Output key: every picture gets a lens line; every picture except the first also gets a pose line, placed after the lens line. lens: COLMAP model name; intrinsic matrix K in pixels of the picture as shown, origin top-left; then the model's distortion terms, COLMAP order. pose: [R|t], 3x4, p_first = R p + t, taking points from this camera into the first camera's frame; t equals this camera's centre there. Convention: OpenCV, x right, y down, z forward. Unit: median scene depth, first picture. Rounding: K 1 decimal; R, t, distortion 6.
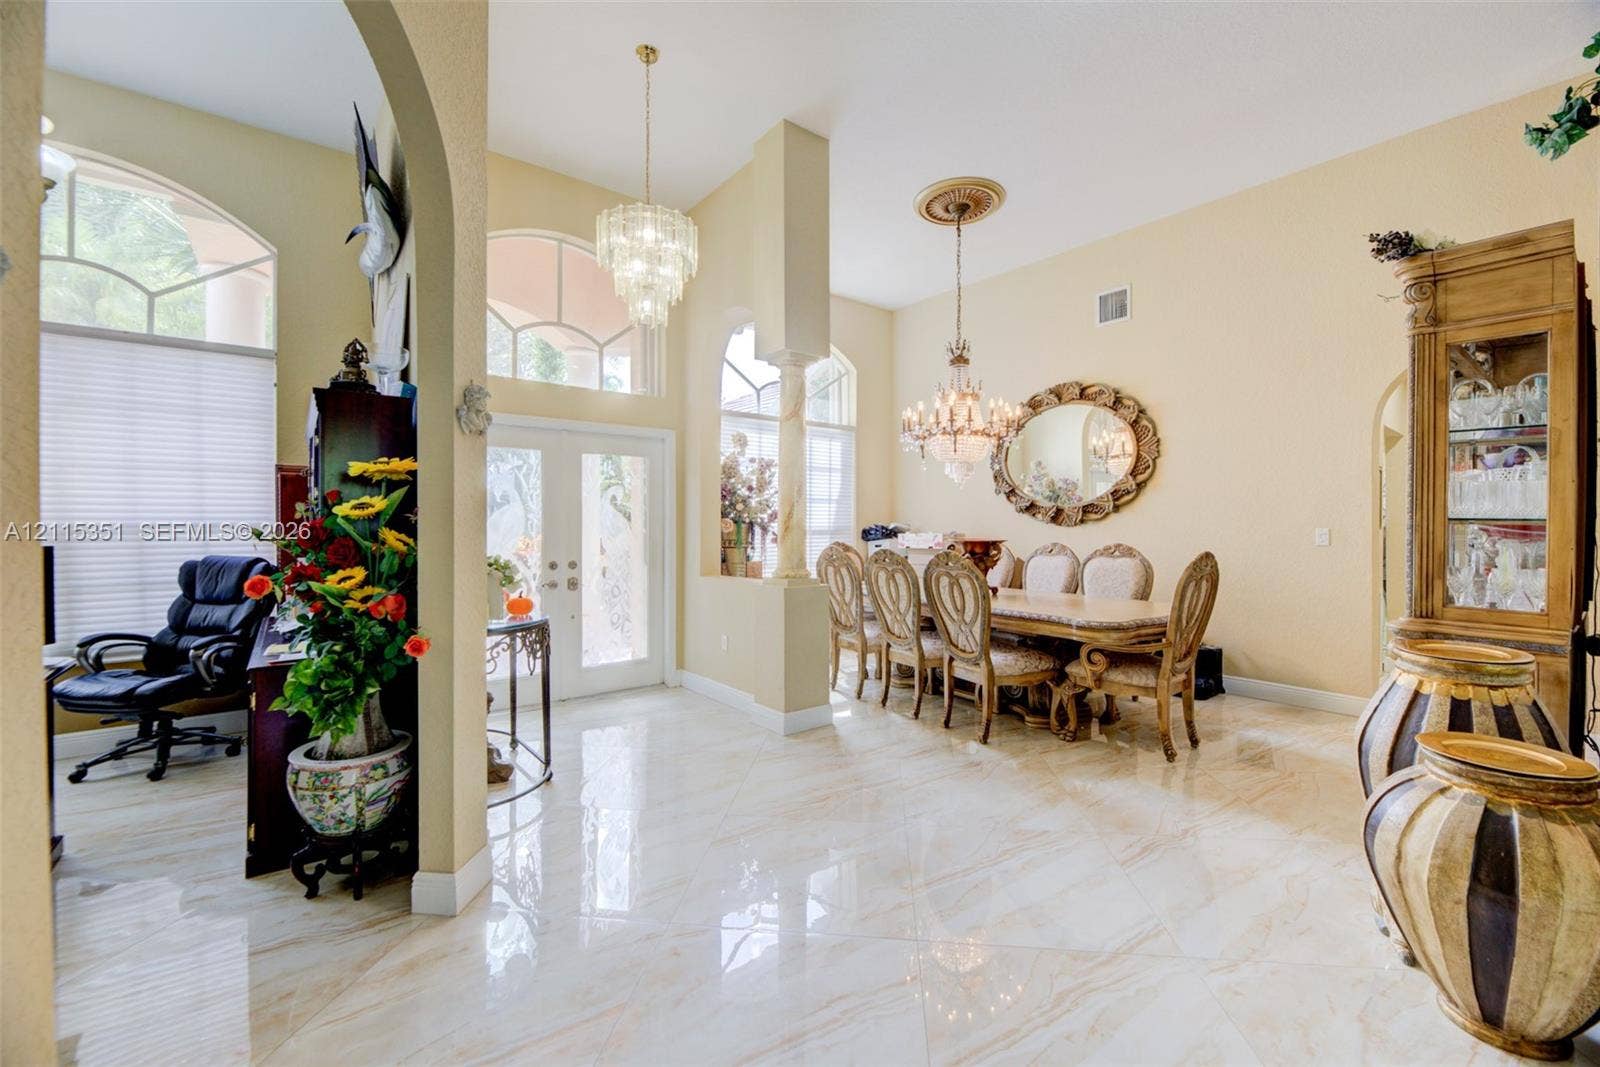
lens RADIAL K [[659.9, 0, 794.7], [0, 659.9, 528.9], [0, 0, 1]] dist [-0.010253, -0.000809]
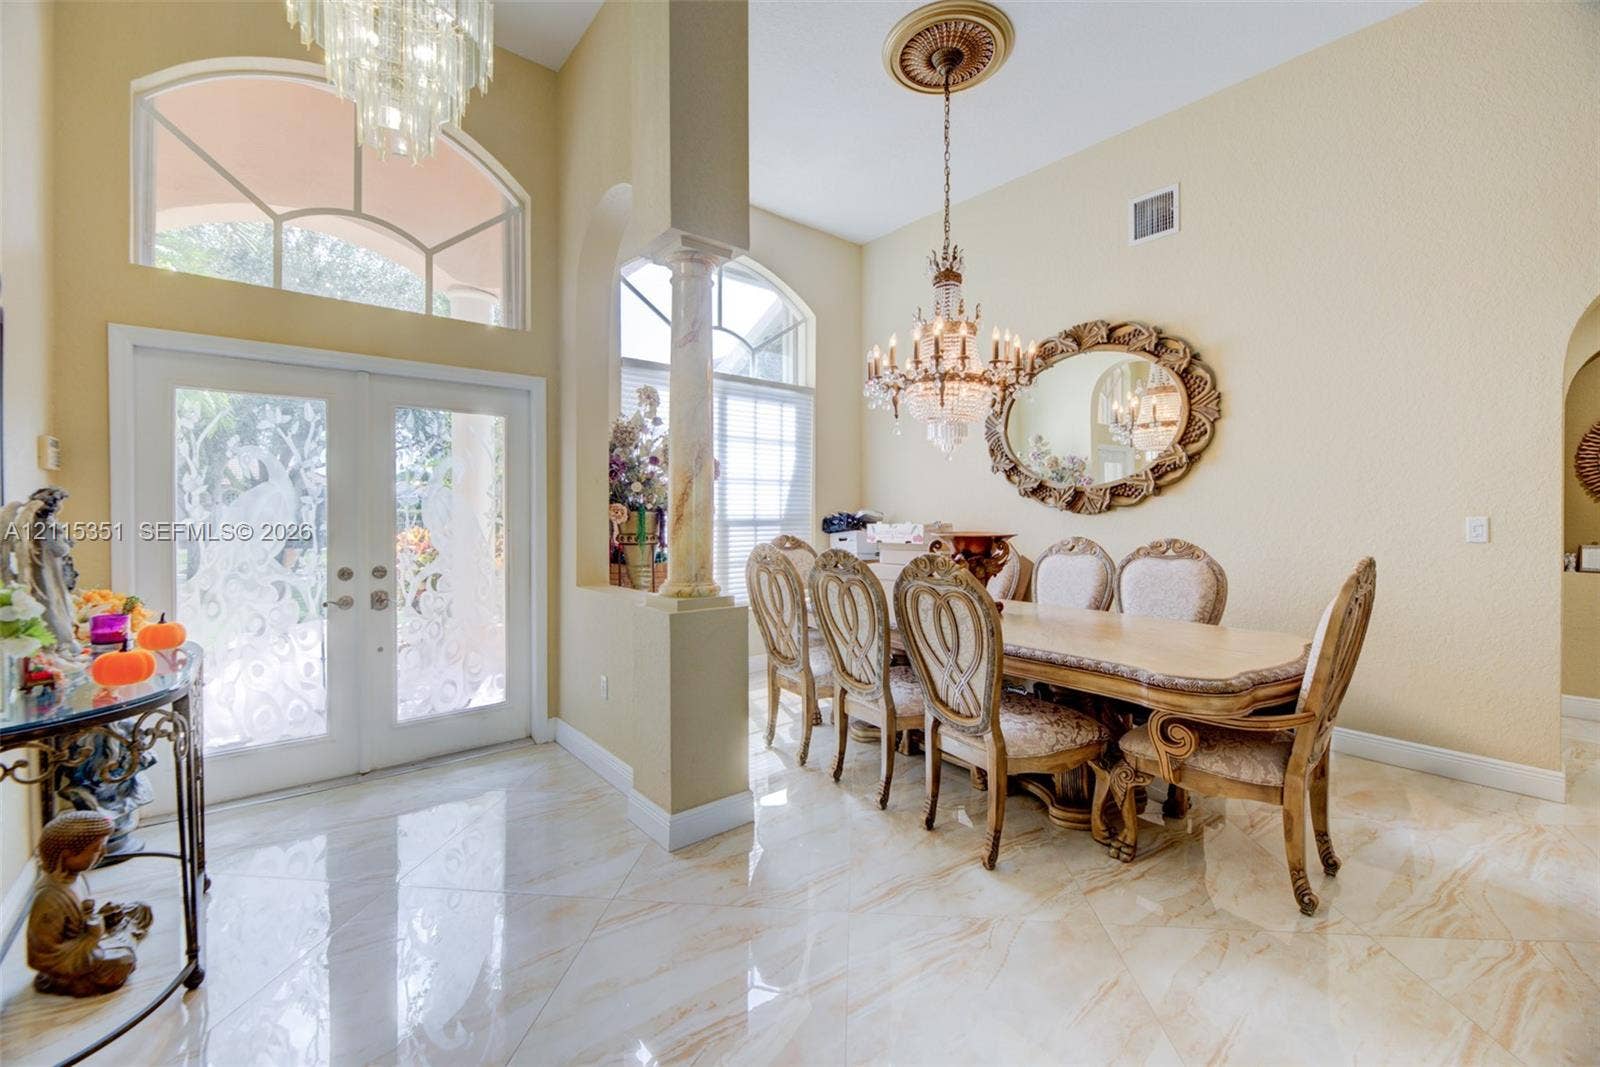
lens RADIAL K [[659.9, 0, 802.2], [0, 659.9, 525.9], [0, 0, 1]] dist [-0.010253, -0.000809]
pose [[0.999276, -0.001321, 0.038028, 0.075076], [0.000840, 0.999920, 0.012659, -0.000844], [-0.038042, -0.012618, 0.999196, 0.333296]]
